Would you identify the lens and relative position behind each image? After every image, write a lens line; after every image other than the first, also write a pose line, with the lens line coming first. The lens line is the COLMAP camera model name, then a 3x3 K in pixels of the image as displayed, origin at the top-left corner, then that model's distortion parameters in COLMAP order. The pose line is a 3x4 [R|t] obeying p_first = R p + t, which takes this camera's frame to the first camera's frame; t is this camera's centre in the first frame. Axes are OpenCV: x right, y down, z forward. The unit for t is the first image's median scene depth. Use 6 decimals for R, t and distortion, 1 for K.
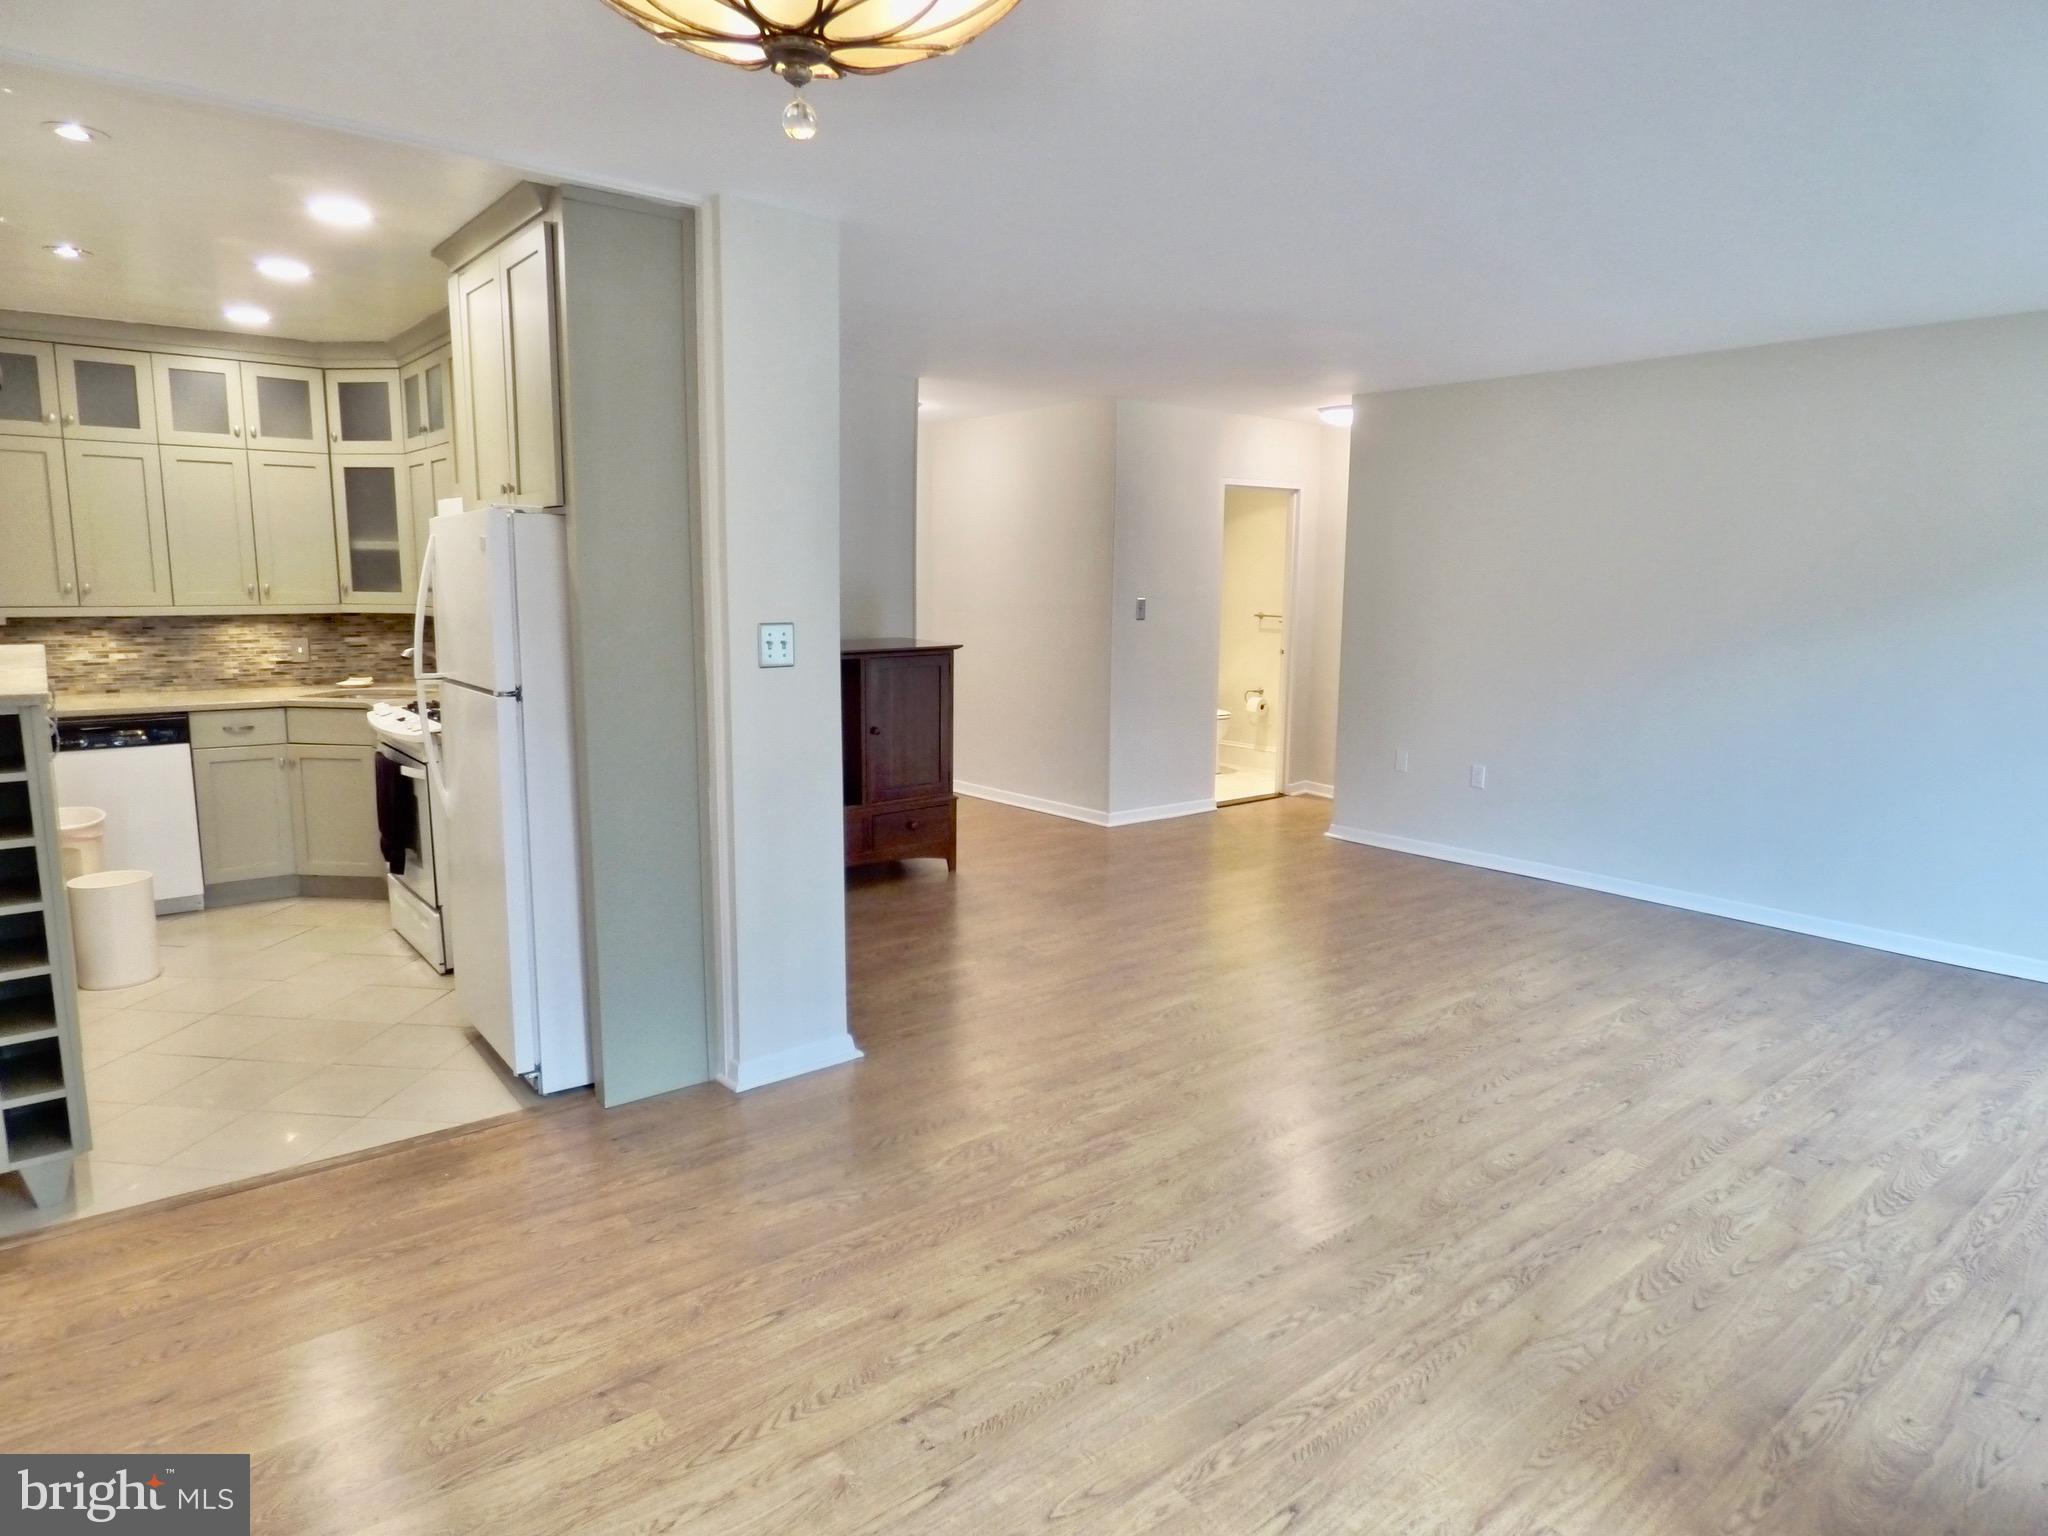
lens RADIAL K [[1236.6, 0, 1024.0], [0, 1236.6, 768.0], [0, 0, 1]] dist [-0.004410, -0.004602]
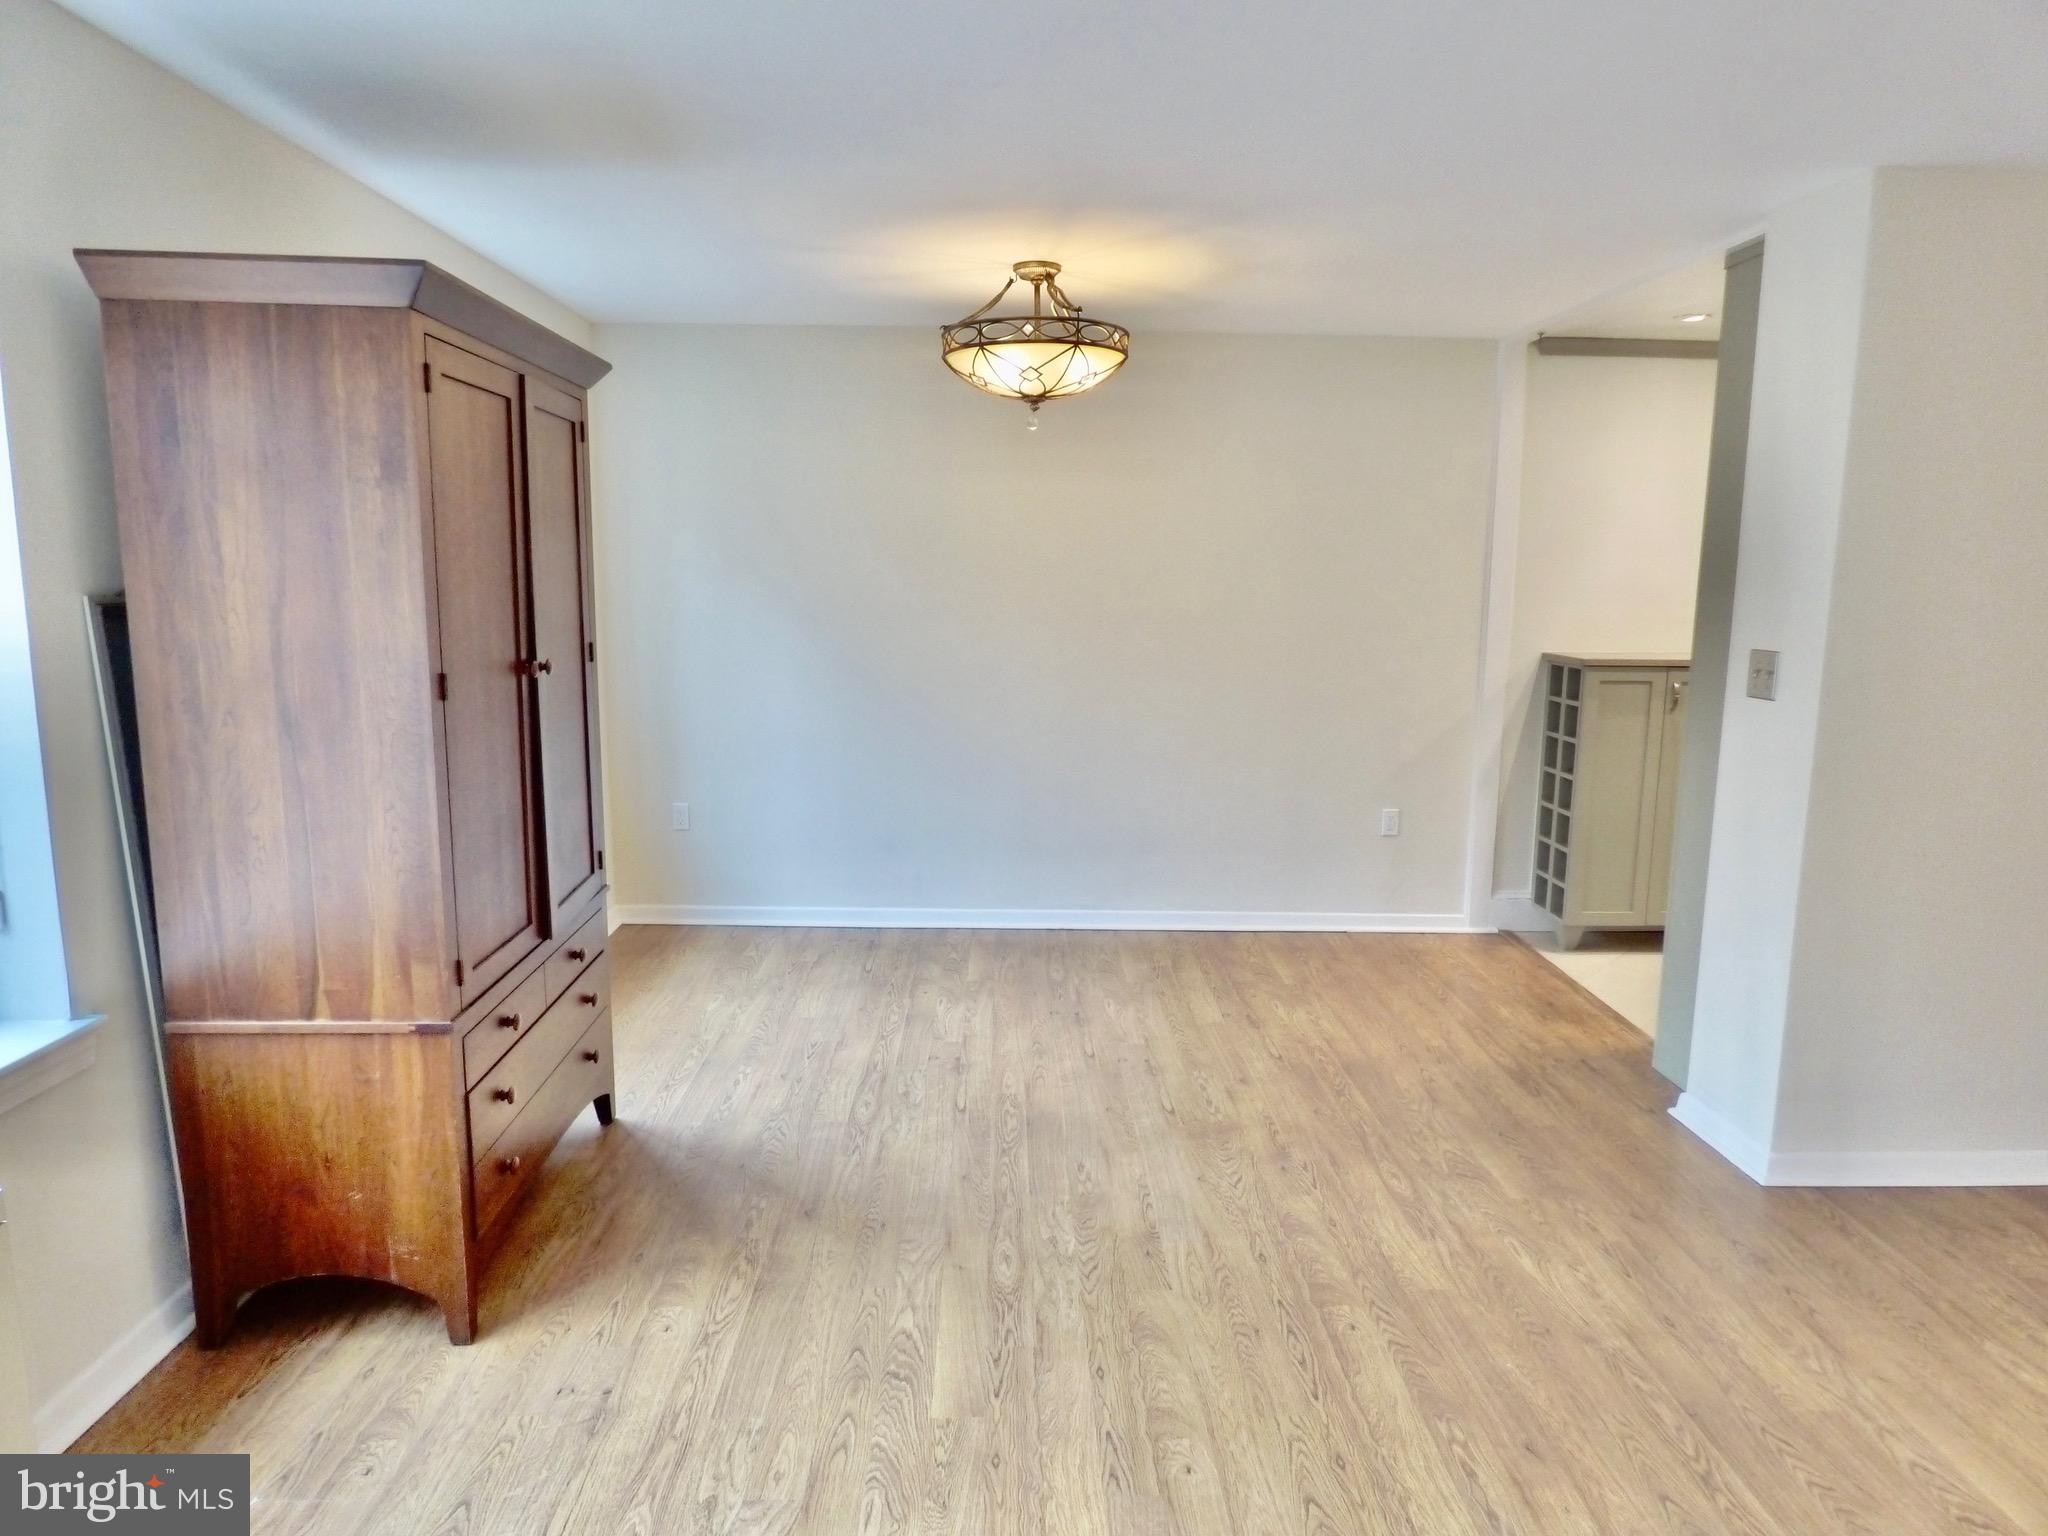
lens RADIAL K [[1215.3, 0, 1027.2], [0, 1215.3, 760.6], [0, 0, 1]] dist [-0.016835, 0.006270]
pose [[-0.613299, 0.104623, -0.782891, 1.093668], [-0.140311, 0.960992, 0.238341, -0.228160], [0.777288, 0.256022, -0.574696, 1.447296]]
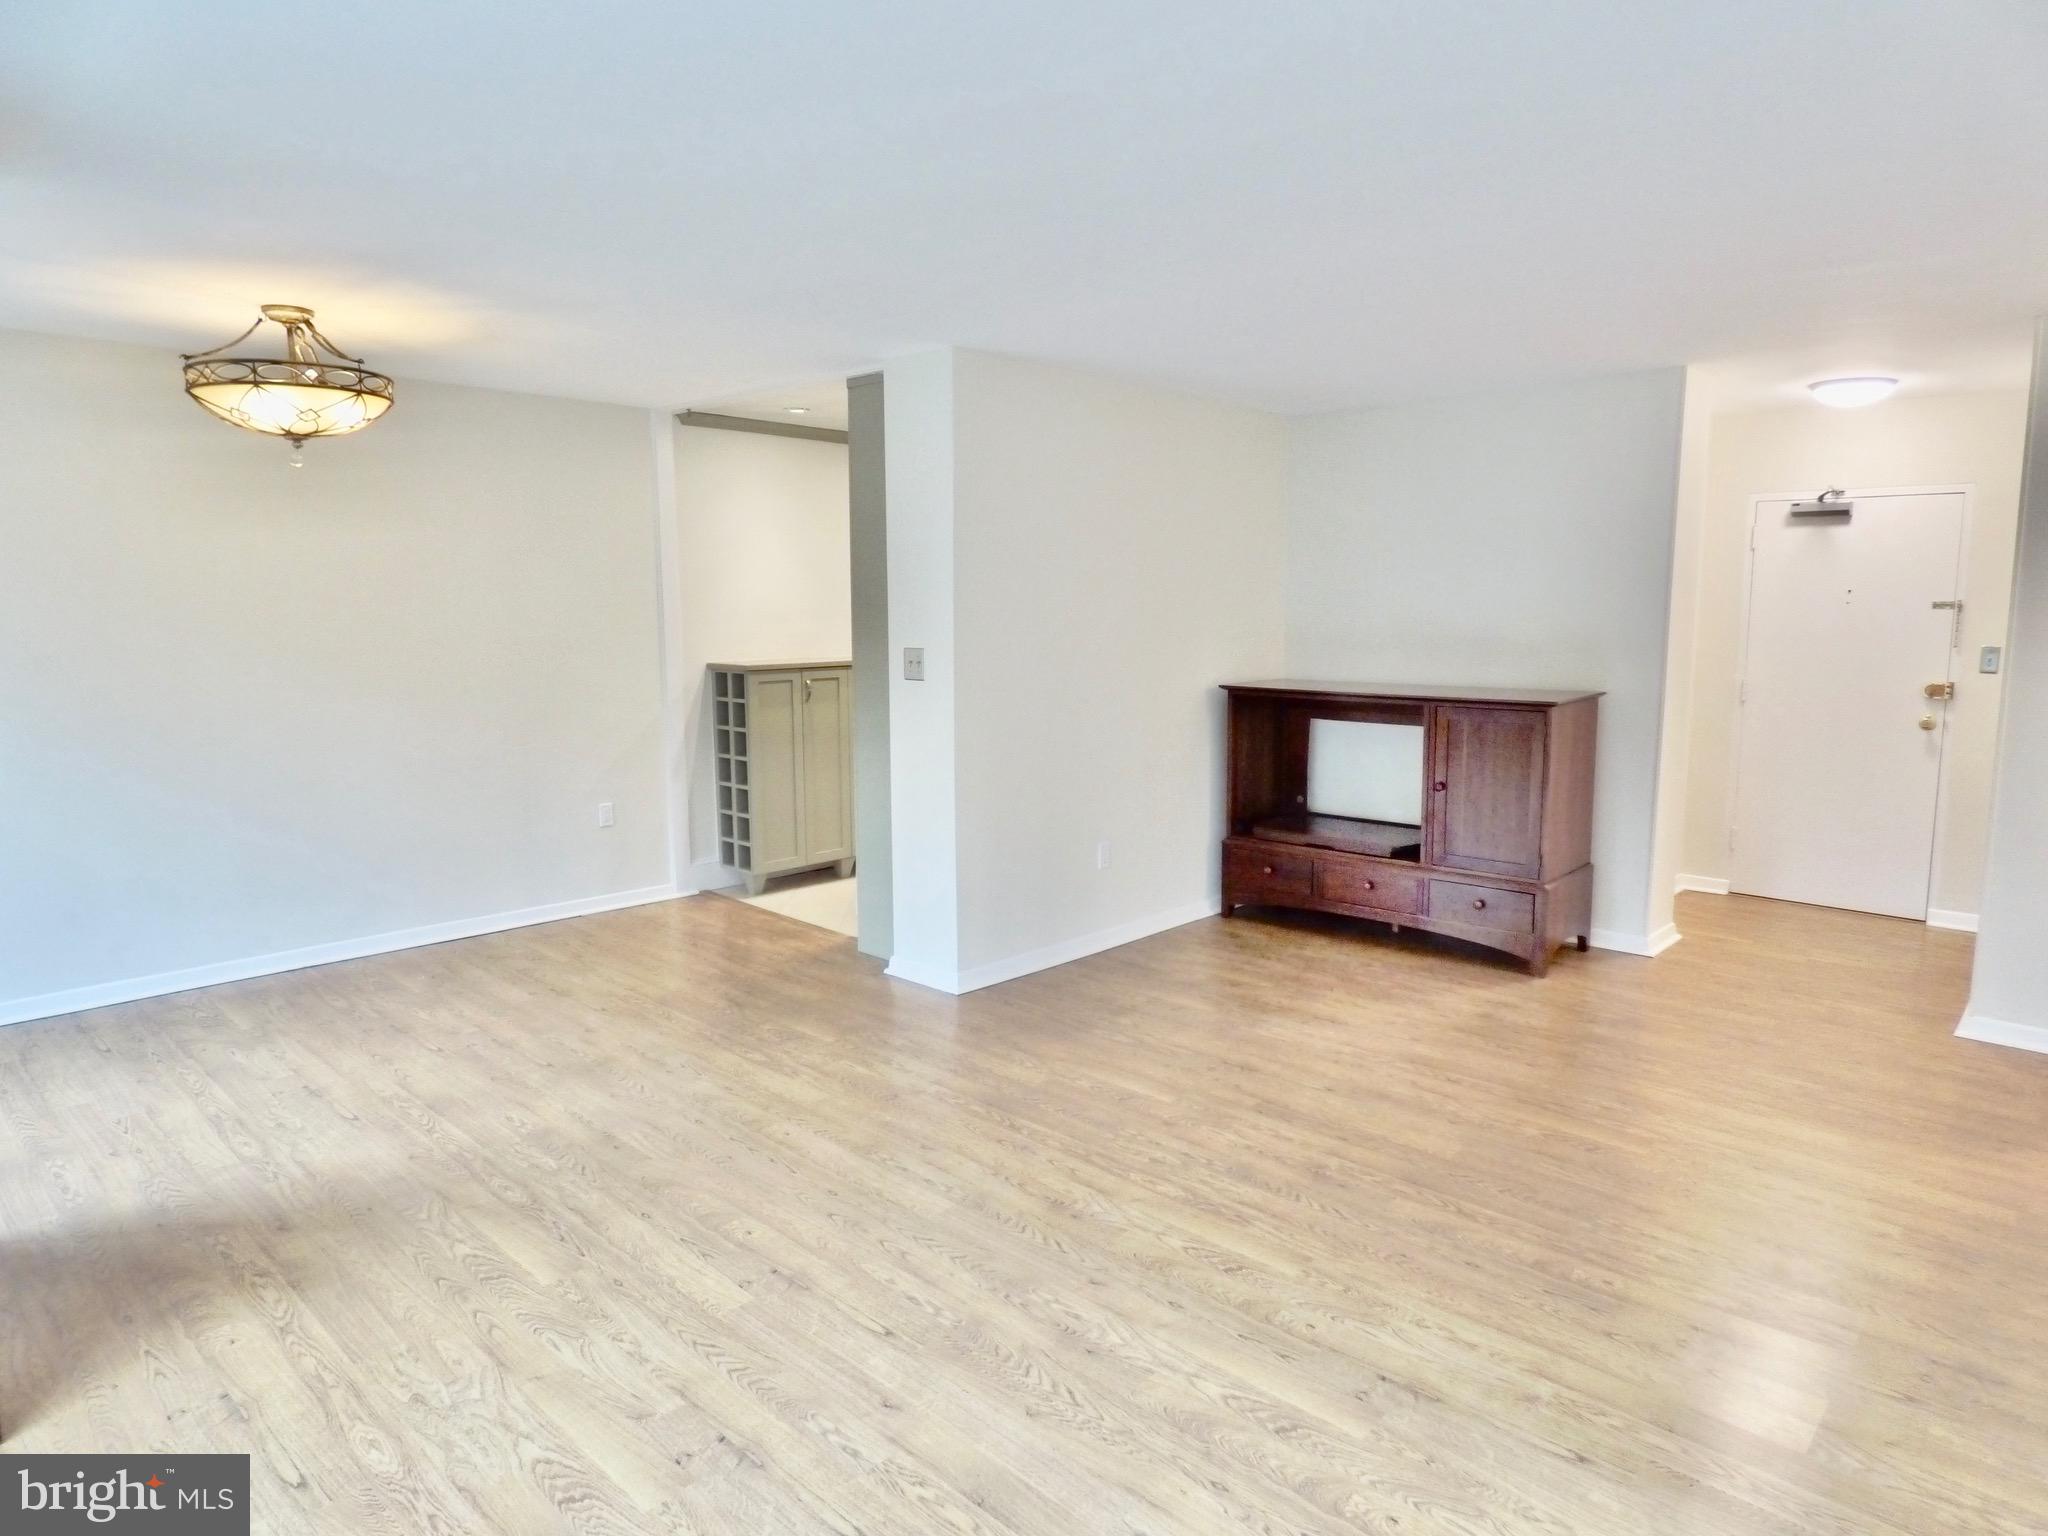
lens RADIAL K [[1215.3, 0, 1027.2], [0, 1215.3, 760.6], [0, 0, 1]] dist [-0.016835, 0.006270]
pose [[0.129753, 0.118497, -0.984440, 1.537970], [-0.154568, 0.983113, 0.097964, -0.191742], [0.979425, 0.139452, 0.145878, 1.227416]]
